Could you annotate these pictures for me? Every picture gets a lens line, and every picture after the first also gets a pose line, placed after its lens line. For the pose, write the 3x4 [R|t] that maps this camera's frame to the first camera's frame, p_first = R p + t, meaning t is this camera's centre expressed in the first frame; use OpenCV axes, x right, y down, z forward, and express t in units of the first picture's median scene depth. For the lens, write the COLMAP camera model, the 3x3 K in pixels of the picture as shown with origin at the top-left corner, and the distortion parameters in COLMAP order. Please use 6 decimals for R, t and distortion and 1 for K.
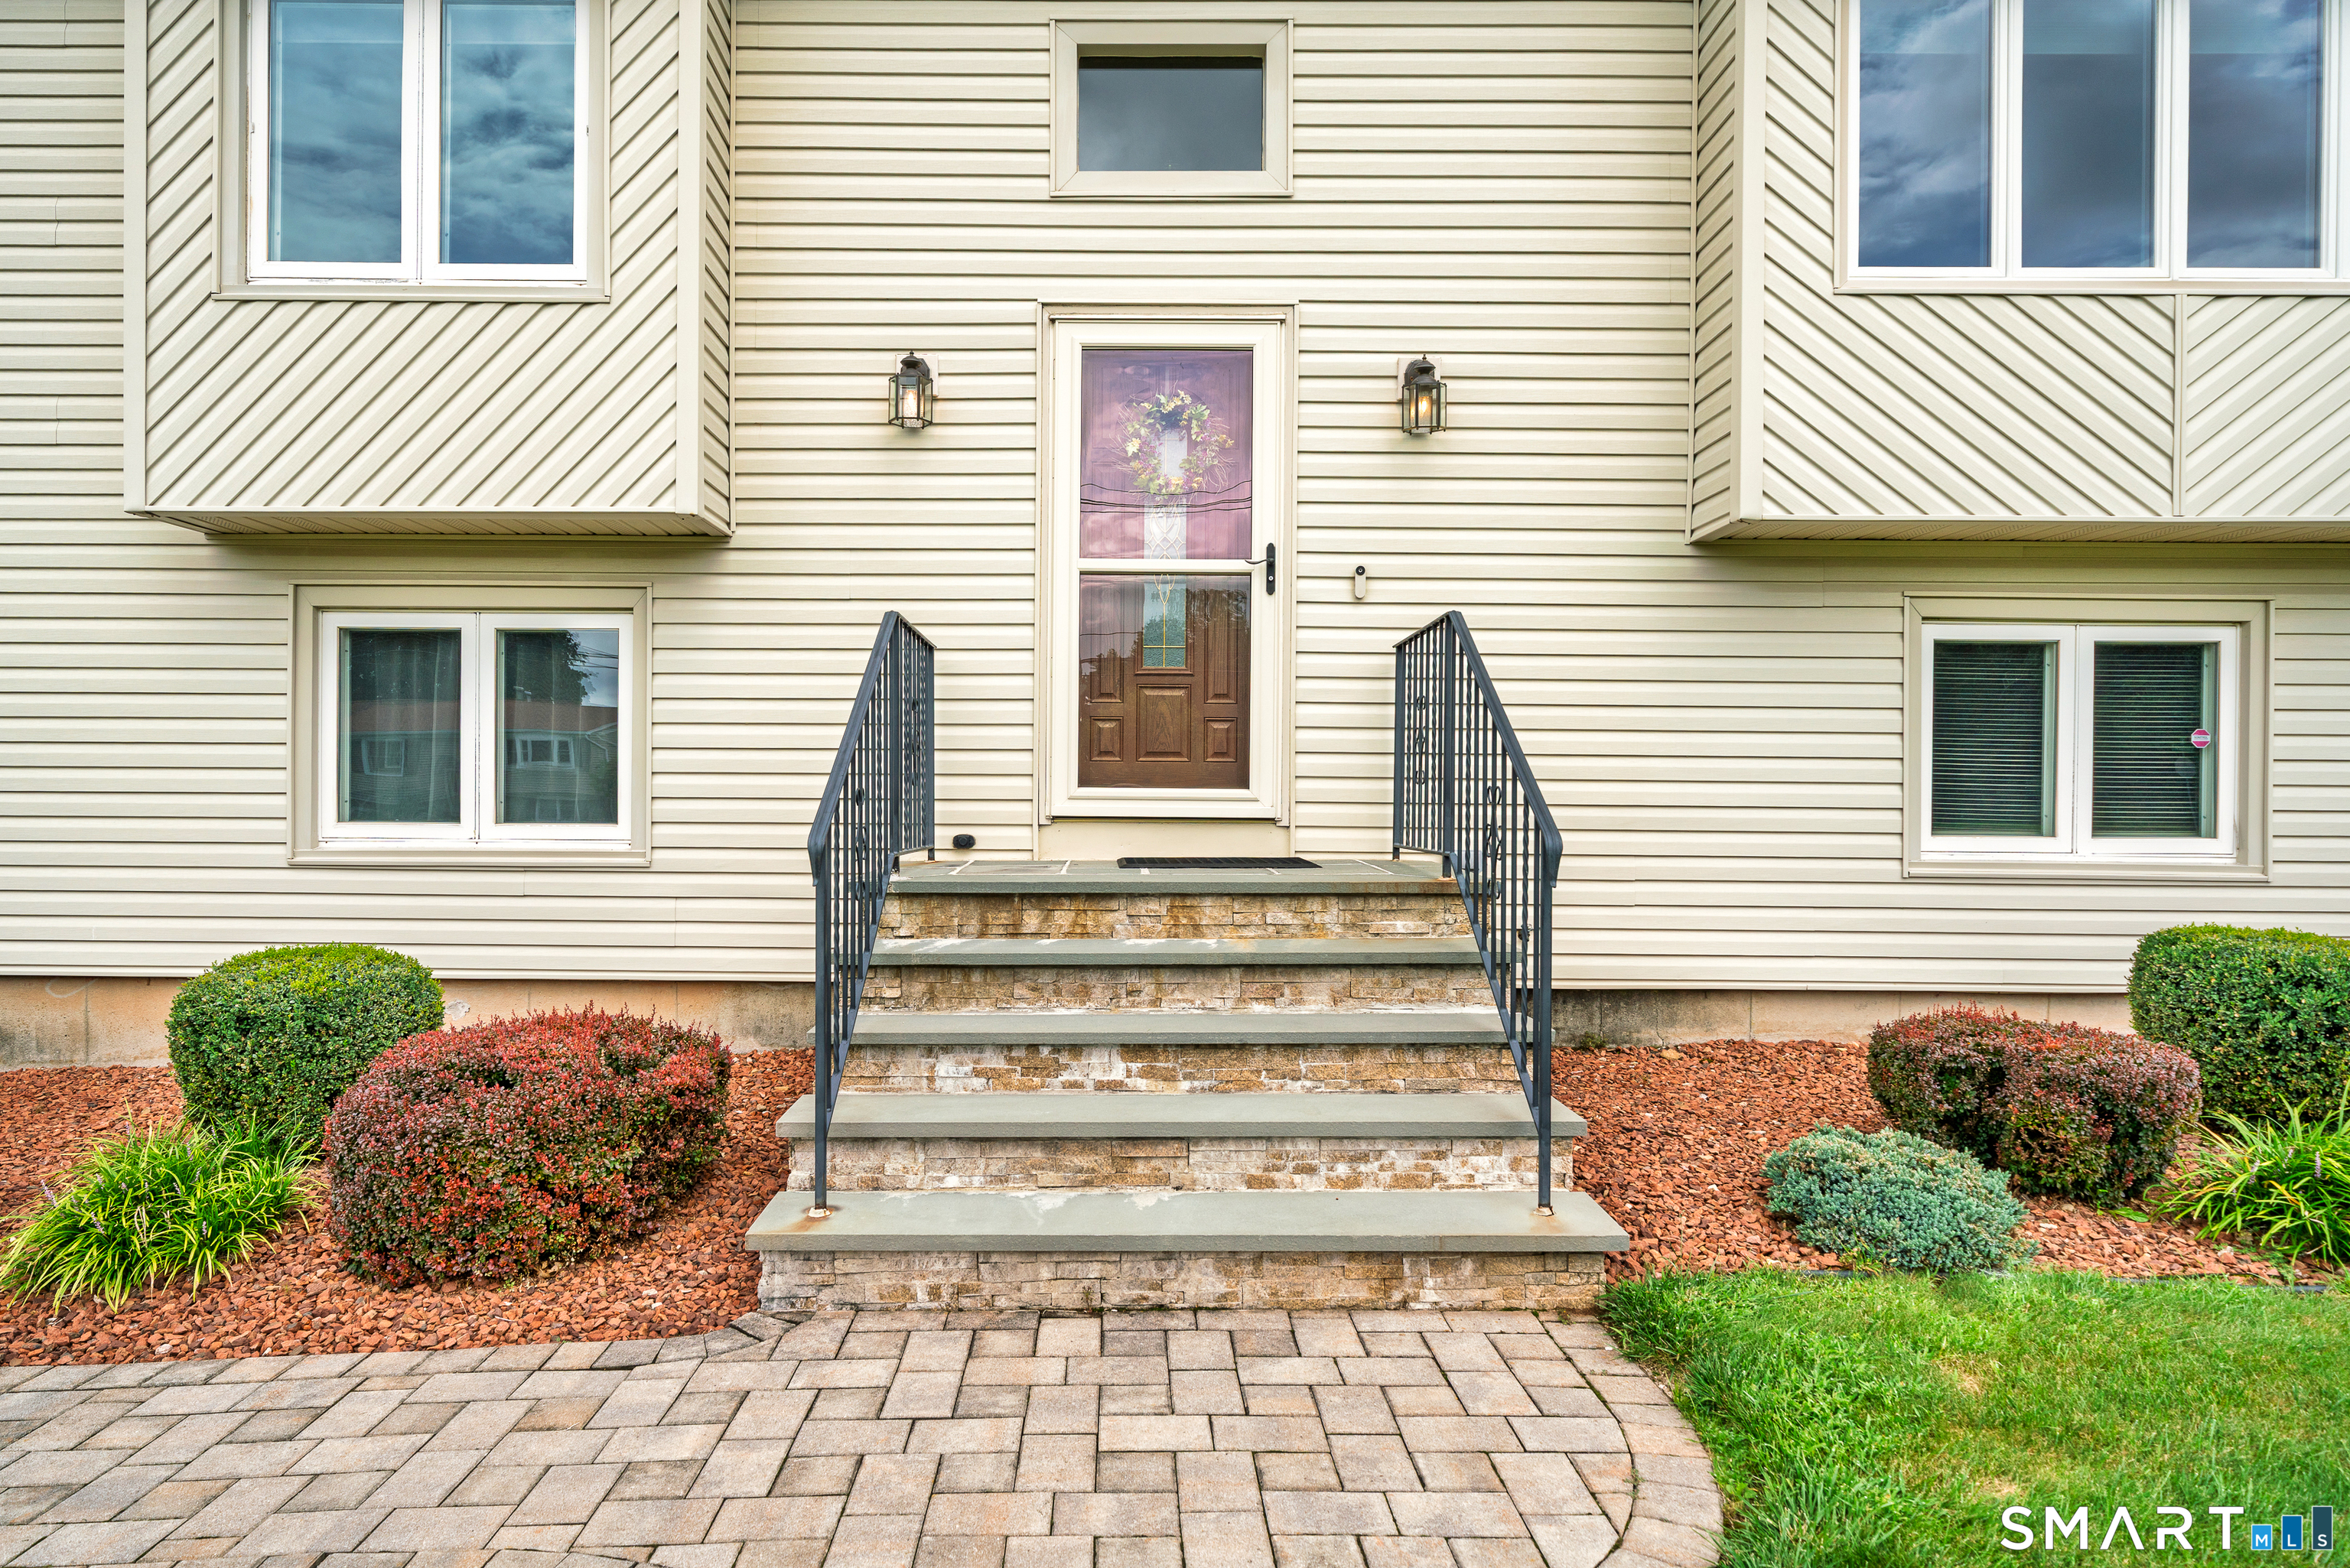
lens RADIAL K [[1548.4, 0, 1169.3], [0, 1548.4, 785.4], [0, 0, 1]] dist [0.002857, 0.001161]
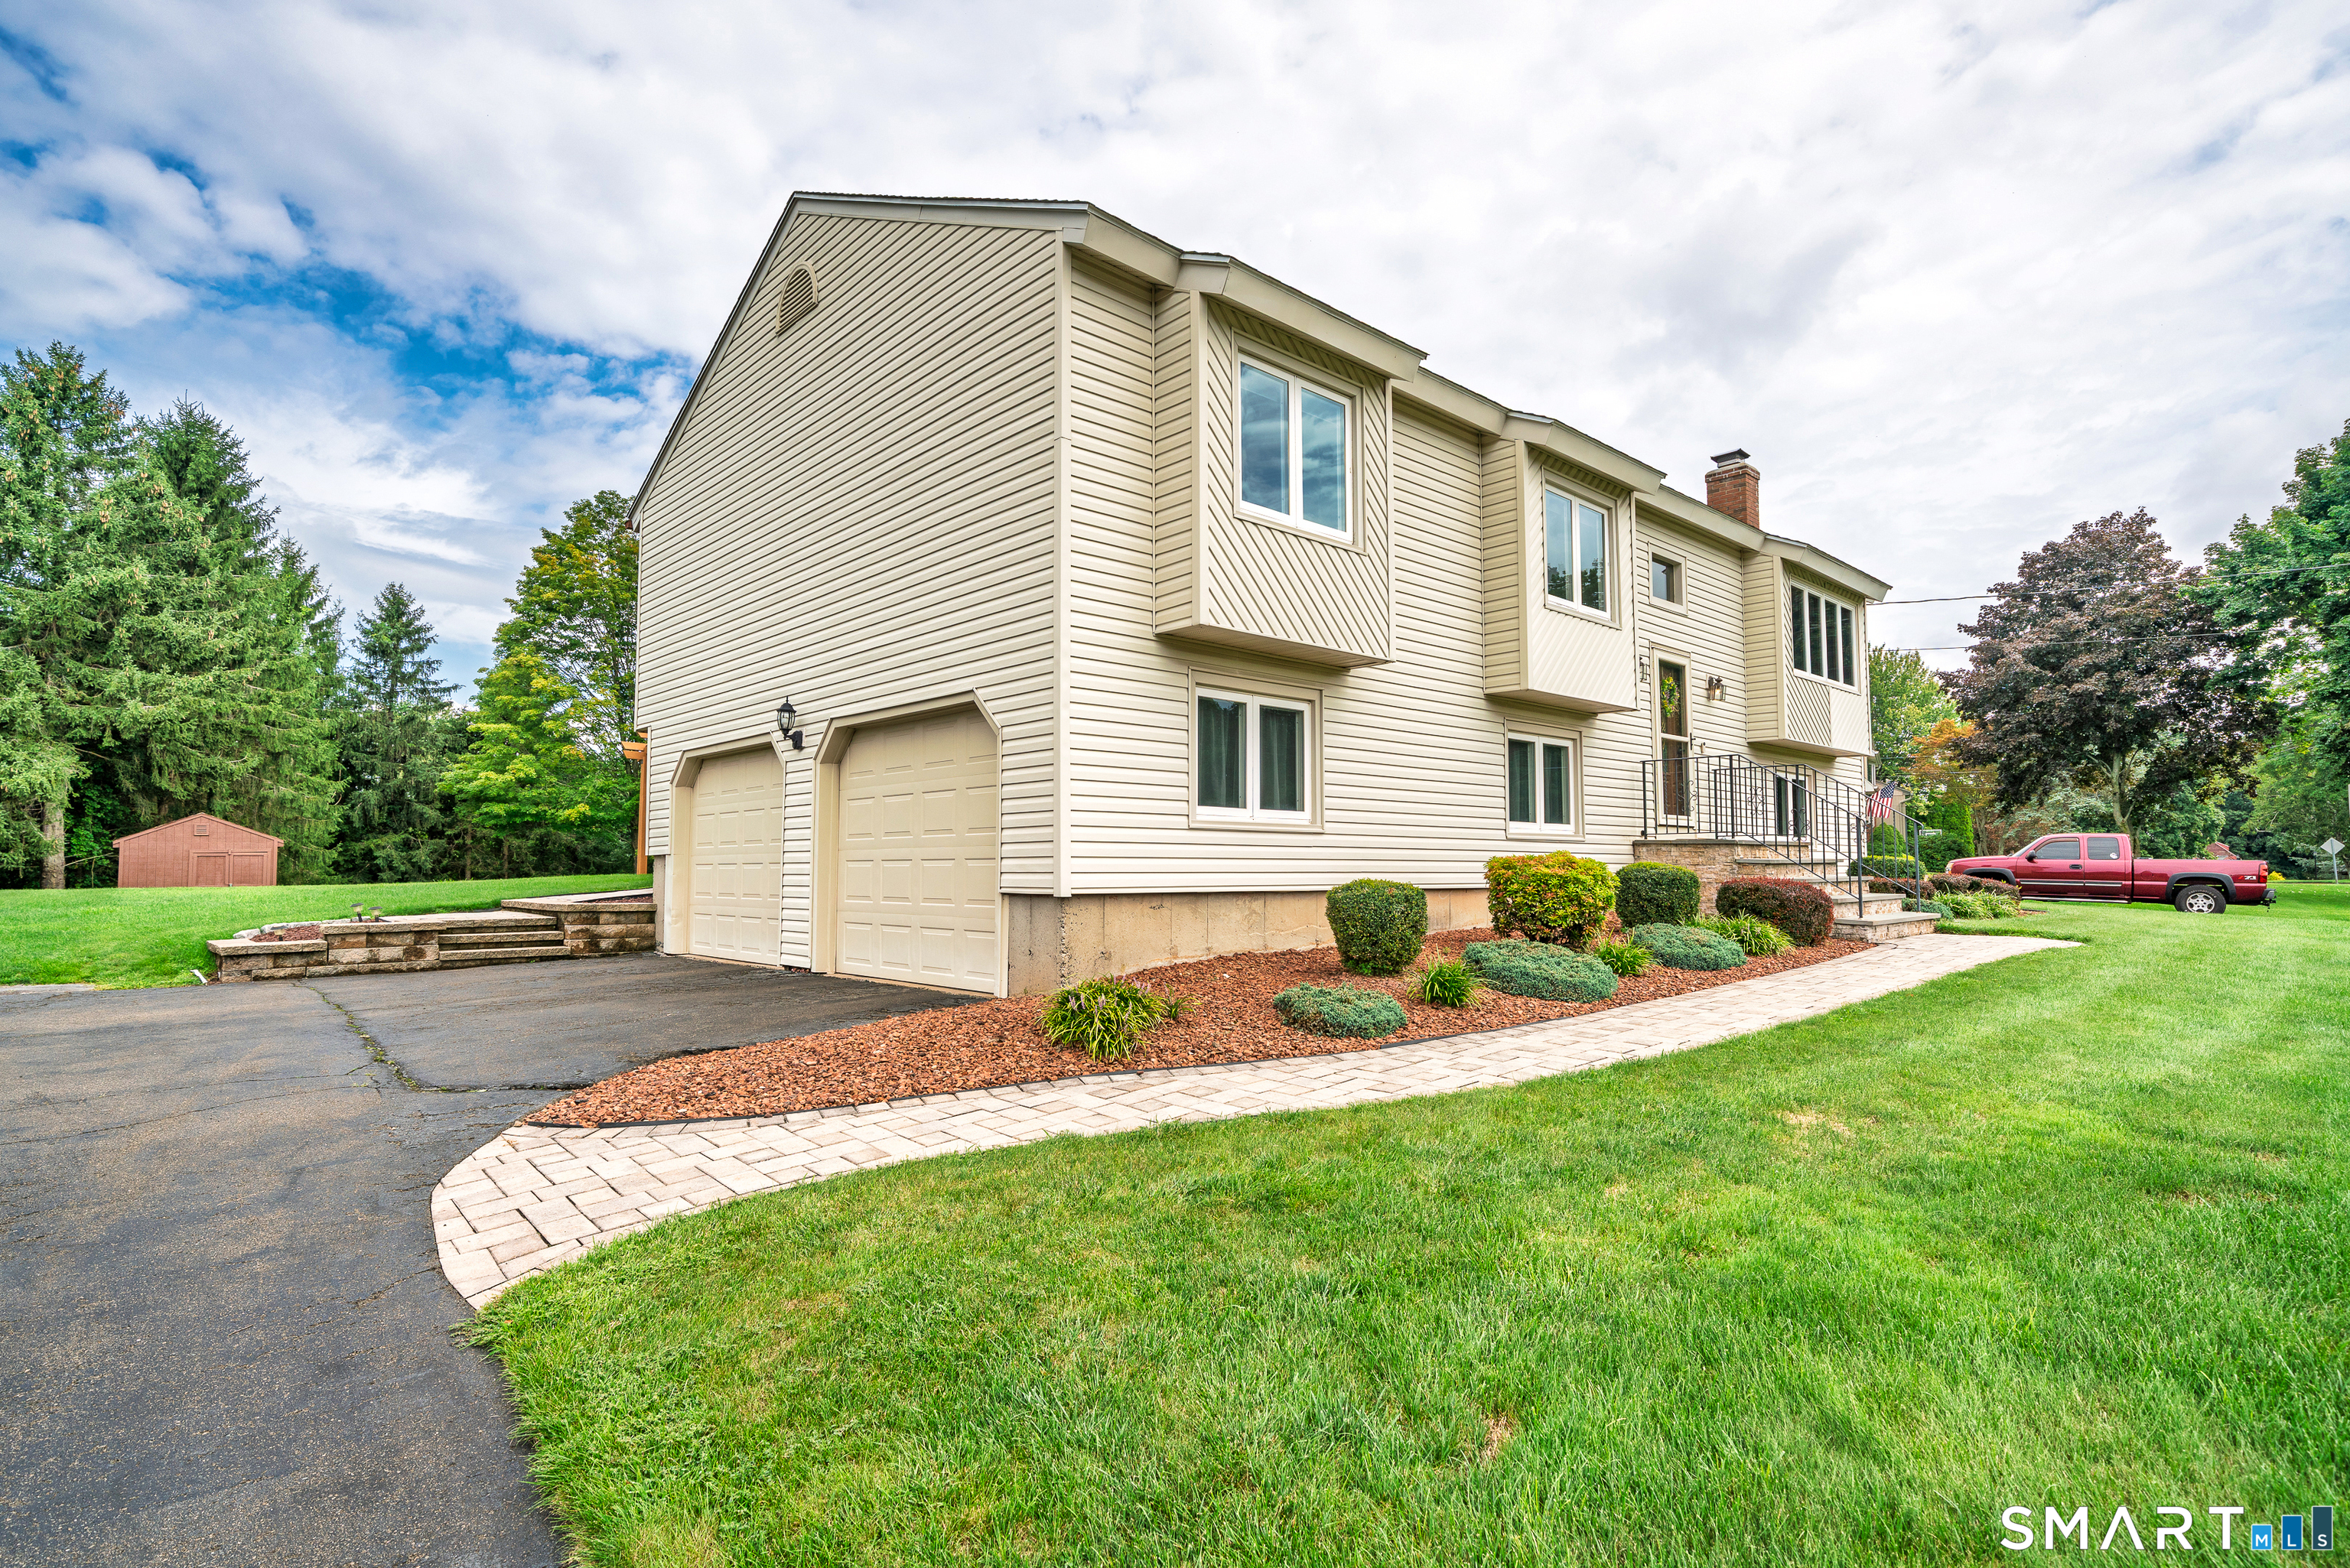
lens RADIAL K [[1177.0, 0, 1175.3], [0, 1177.0, 777.7], [0, 0, 1]] dist [-0.002337, -0.000050]
pose [[0.736846, 0.044424, 0.674600, -1.115120], [-0.062767, 0.998024, 0.002836, -0.008502], [-0.673141, -0.044432, 0.738178, 0.012165]]
